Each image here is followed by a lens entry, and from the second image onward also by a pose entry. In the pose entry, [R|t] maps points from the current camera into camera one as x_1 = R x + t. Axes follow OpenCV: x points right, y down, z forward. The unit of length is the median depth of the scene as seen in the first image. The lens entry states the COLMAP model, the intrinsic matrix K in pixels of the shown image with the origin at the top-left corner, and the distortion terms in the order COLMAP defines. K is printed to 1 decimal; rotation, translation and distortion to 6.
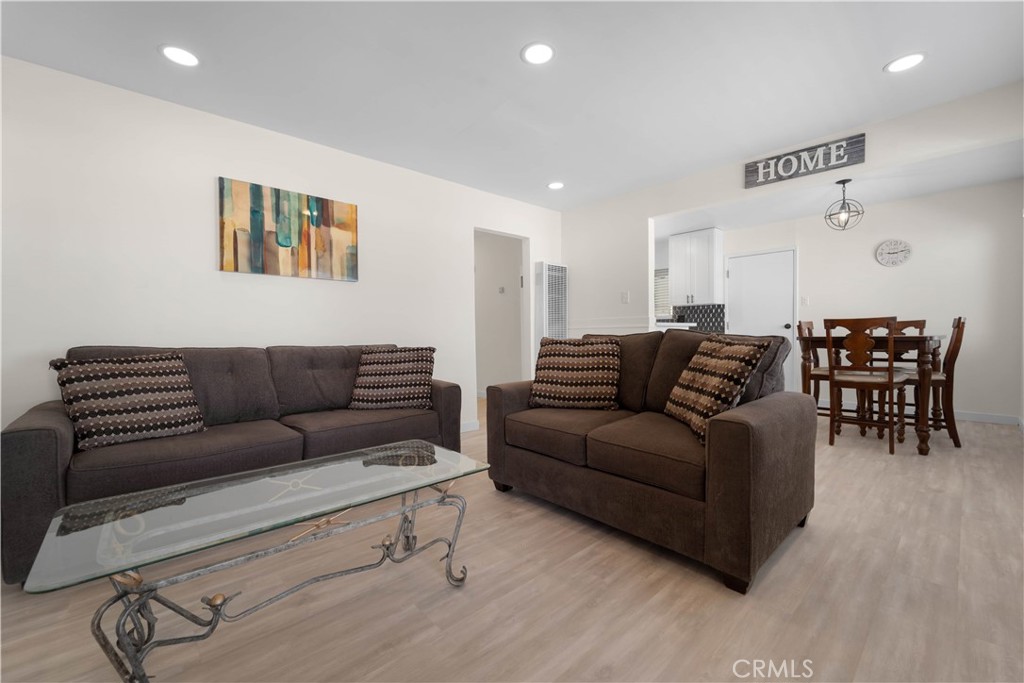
lens RADIAL K [[420.3, 0, 512.0], [0, 420.3, 341.5], [0, 0, 1]] dist [-0.000012, -0.000033]
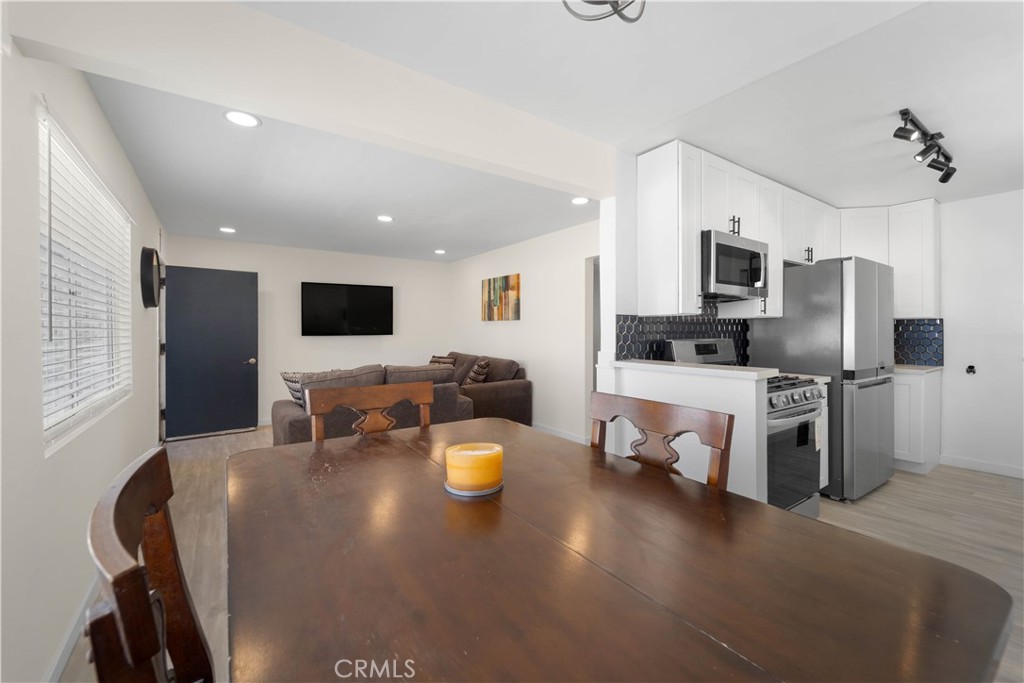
lens RADIAL K [[420.3, 0, 512.0], [0, 420.3, 341.5], [0, 0, 1]] dist [-0.000012, -0.000033]
pose [[-0.131496, 0.014287, -0.991214, 1.365386], [-0.028682, 0.999423, 0.018211, -0.098965], [0.990902, 0.030824, -0.131010, 1.320256]]
